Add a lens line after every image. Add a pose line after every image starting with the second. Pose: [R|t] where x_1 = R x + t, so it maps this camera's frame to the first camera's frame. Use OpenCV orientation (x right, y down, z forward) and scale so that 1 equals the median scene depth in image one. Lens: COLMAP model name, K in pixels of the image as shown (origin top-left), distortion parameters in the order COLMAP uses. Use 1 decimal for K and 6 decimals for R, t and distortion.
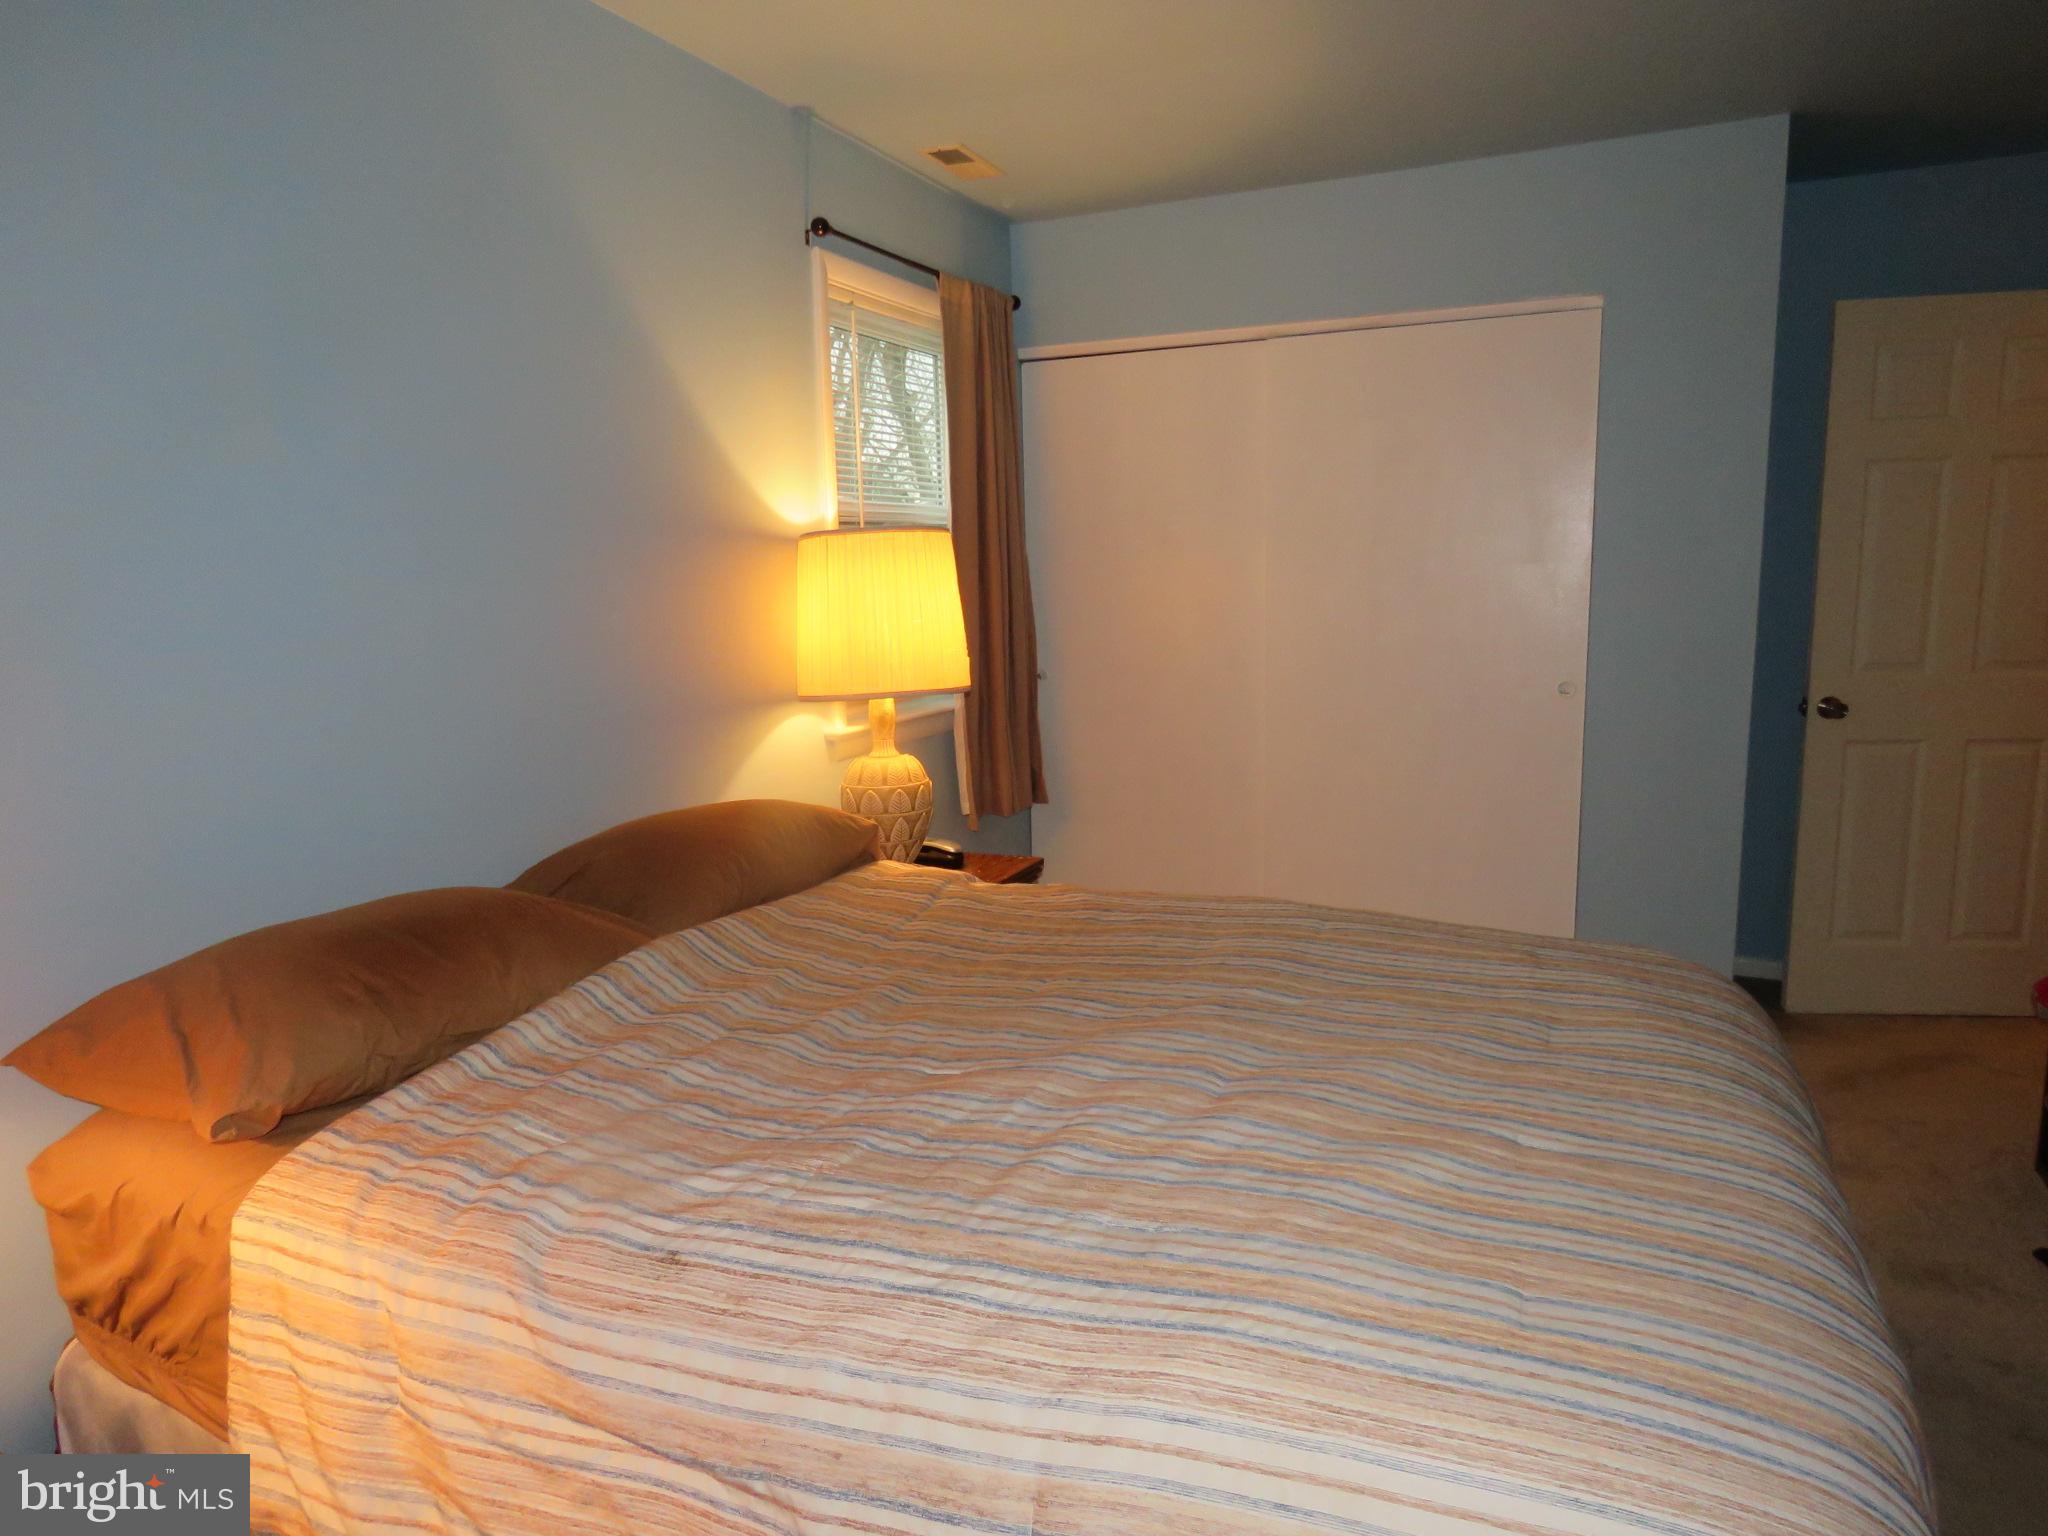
lens RADIAL K [[1298.8, 0, 1018.9], [0, 1298.8, 773.6], [0, 0, 1]] dist [-0.004007, 0.000820]
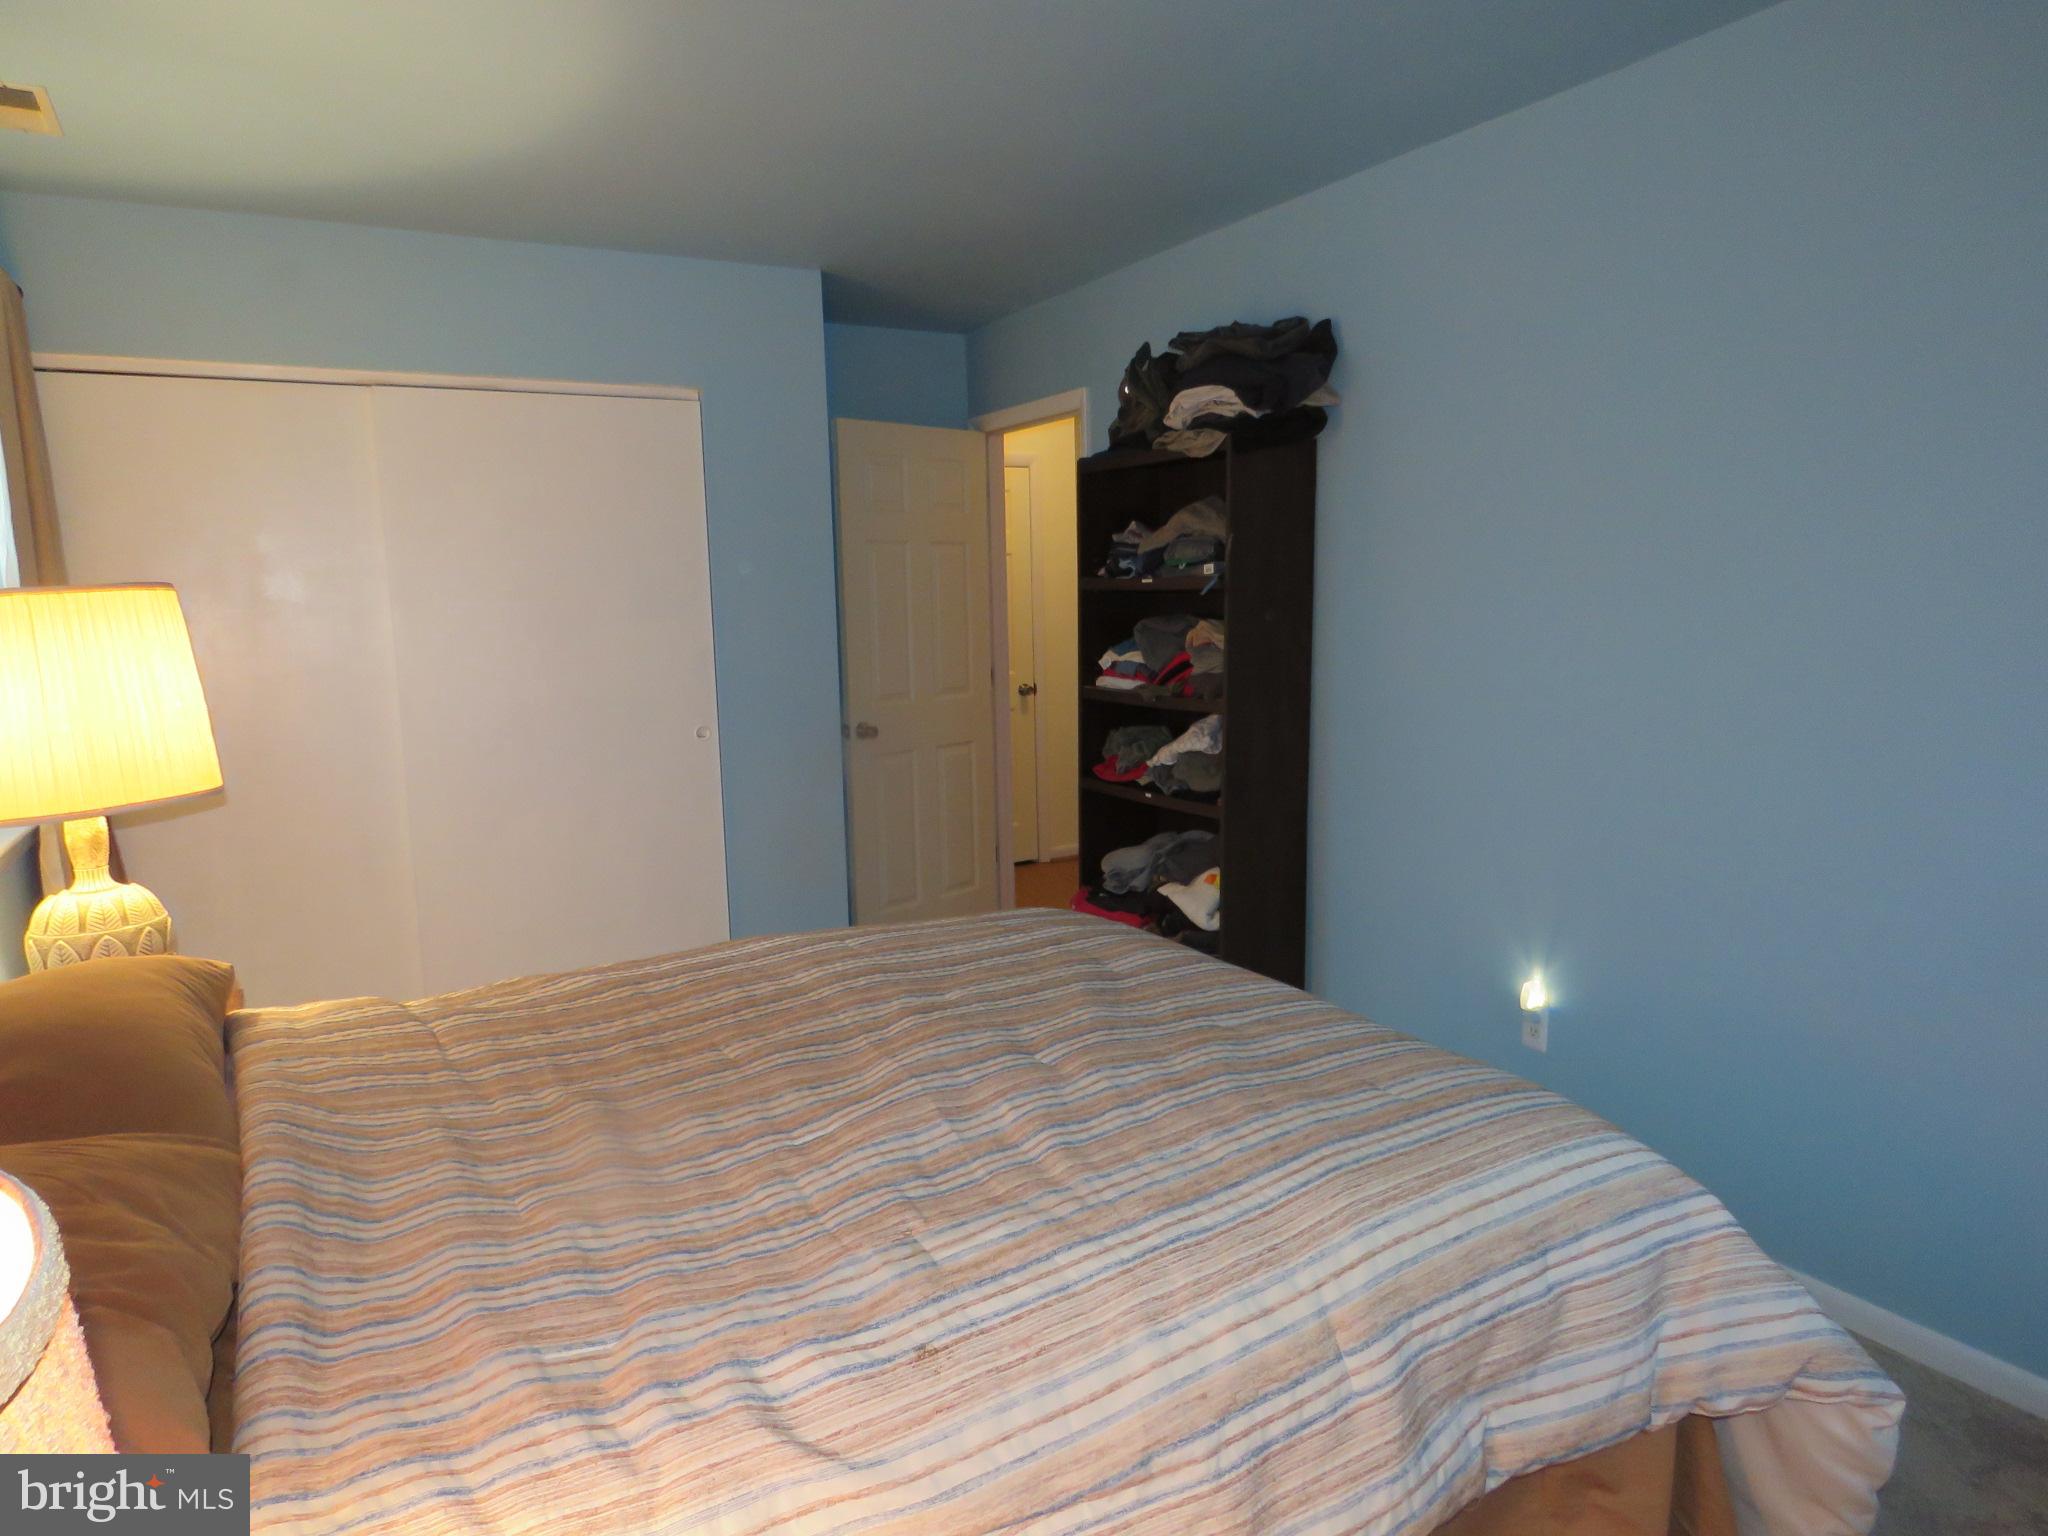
lens RADIAL K [[1298.8, 0, 1018.9], [0, 1298.8, 773.6], [0, 0, 1]] dist [-0.004007, 0.000820]
pose [[0.594311, -0.103501, 0.797547, -0.542312], [0.139259, 0.989948, 0.024698, -0.034429], [-0.792087, 0.096387, 0.602751, 0.190979]]
